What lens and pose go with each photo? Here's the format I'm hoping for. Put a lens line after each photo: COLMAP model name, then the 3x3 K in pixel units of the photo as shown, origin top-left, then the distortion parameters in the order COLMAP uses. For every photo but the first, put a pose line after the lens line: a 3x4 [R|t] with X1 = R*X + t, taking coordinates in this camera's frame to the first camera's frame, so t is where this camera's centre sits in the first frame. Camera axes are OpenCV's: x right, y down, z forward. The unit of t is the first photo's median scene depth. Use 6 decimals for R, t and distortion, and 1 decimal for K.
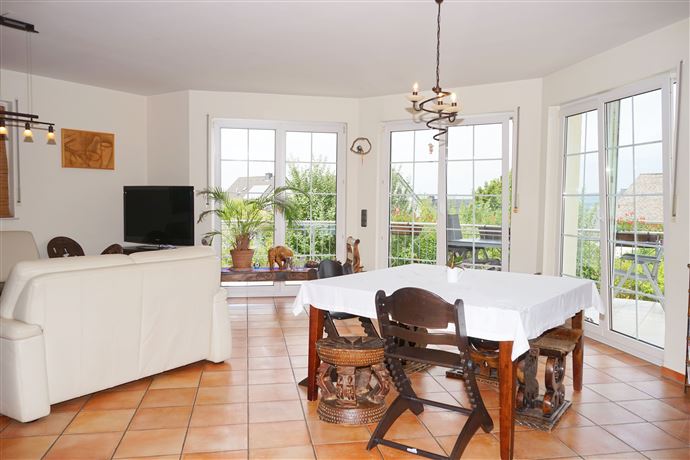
lens RADIAL K [[544.4, 0, 345.0], [0, 544.4, 230.0], [0, 0, 1]] dist [-0.005201, 0.004171]
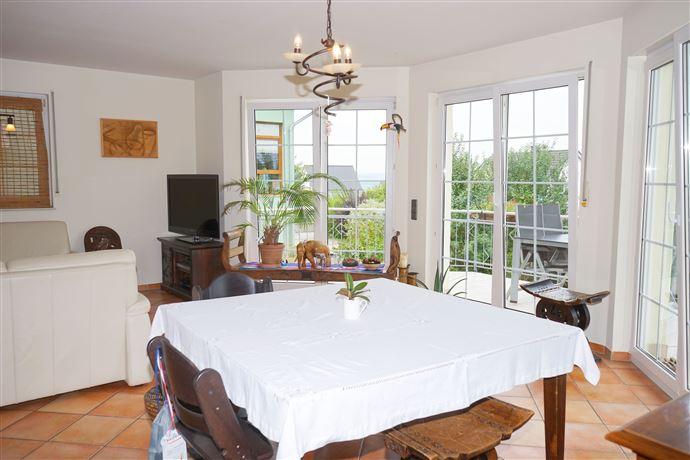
lens RADIAL K [[544.4, 0, 345.0], [0, 544.4, 230.0], [0, 0, 1]] dist [-0.005201, 0.004171]
pose [[0.948636, 0.021792, -0.315619, 0.216872], [-0.009775, 0.999167, 0.039609, -0.024346], [0.316220, -0.034490, 0.948059, 0.178862]]
